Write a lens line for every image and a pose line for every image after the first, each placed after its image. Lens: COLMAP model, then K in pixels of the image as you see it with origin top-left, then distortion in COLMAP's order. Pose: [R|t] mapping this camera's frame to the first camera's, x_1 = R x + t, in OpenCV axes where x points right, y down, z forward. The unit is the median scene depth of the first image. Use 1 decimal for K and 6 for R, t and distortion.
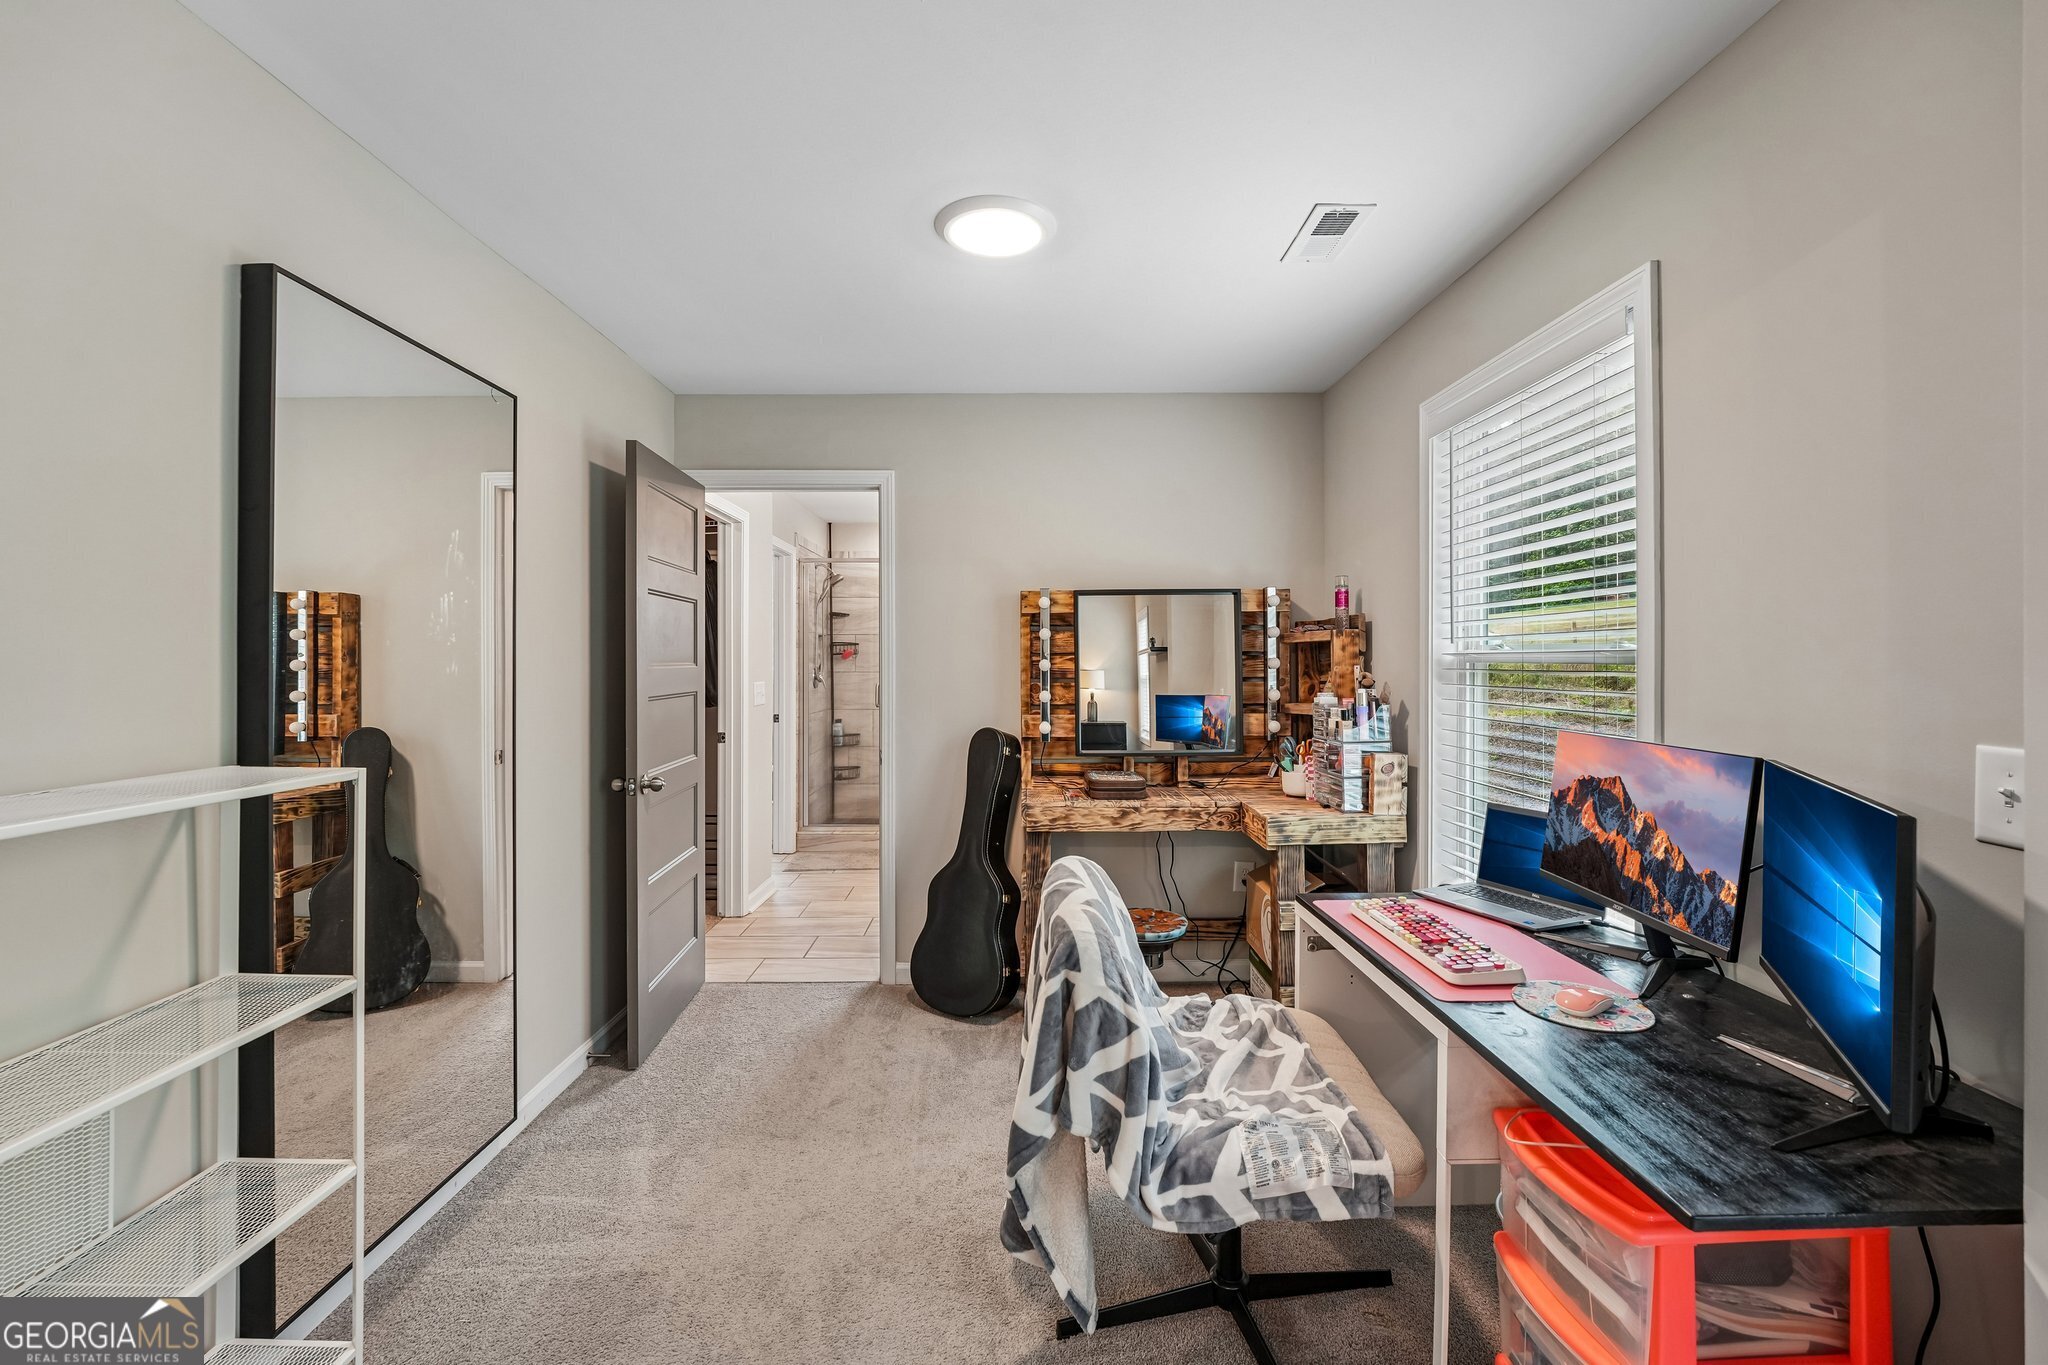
lens RADIAL K [[868.4, 0, 1022.5], [0, 868.4, 661.8], [0, 0, 1]] dist [-0.021539, -0.000200]
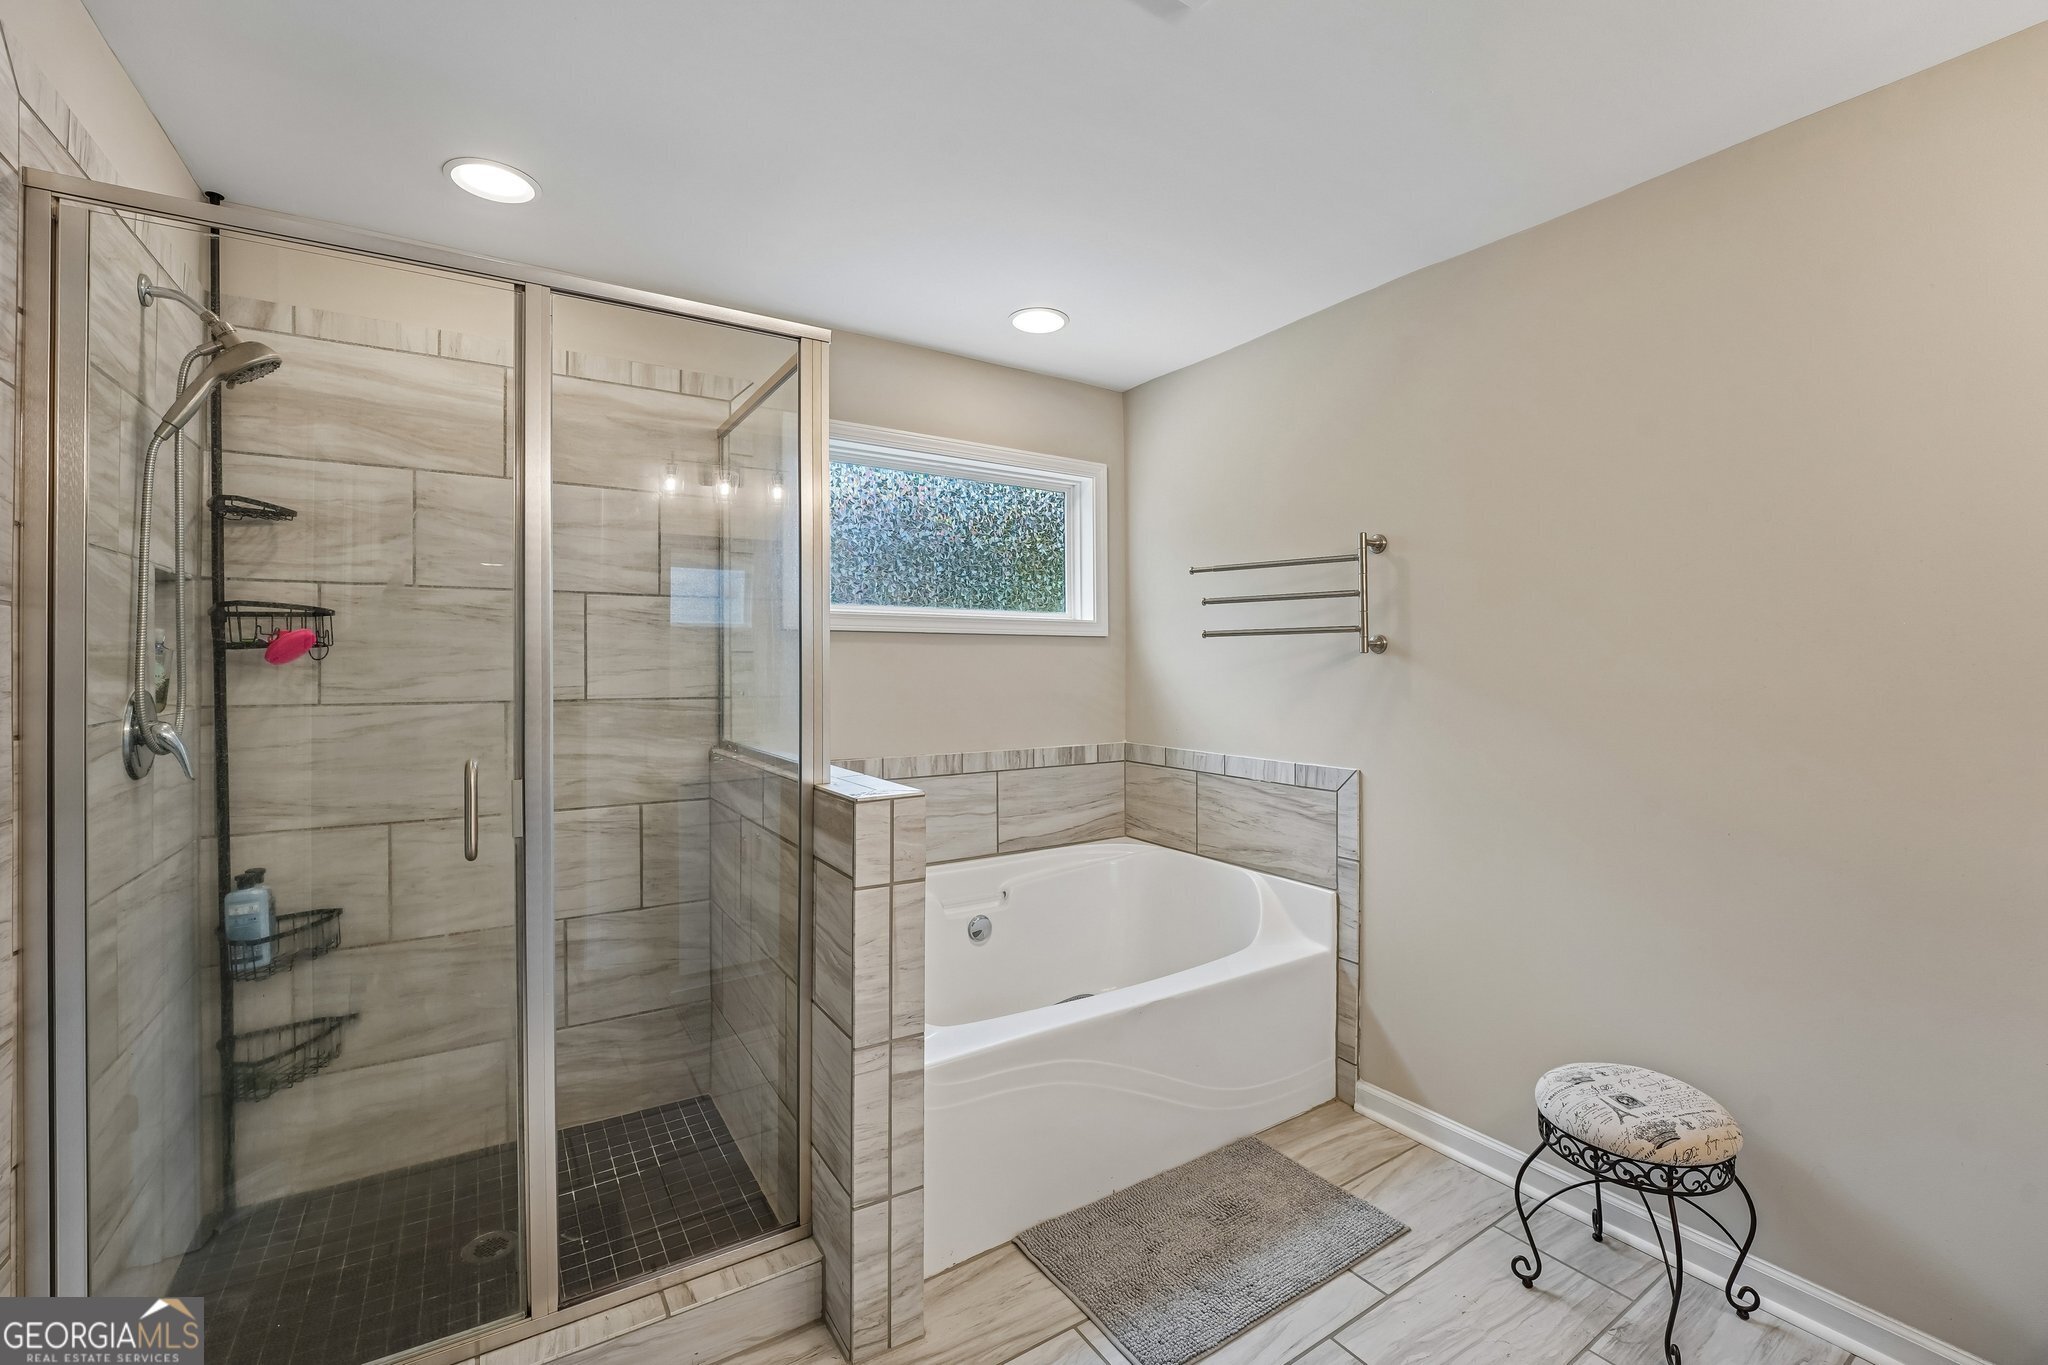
lens RADIAL K [[868.4, 0, 1035.4], [0, 868.4, 640.4], [0, 0, 1]] dist [-0.021539, -0.000200]
pose [[0.848749, 0.000171, 0.528795, -0.140104], [0.005453, 0.999944, -0.009077, -0.006328], [-0.528767, 0.010588, 0.848701, 0.621003]]
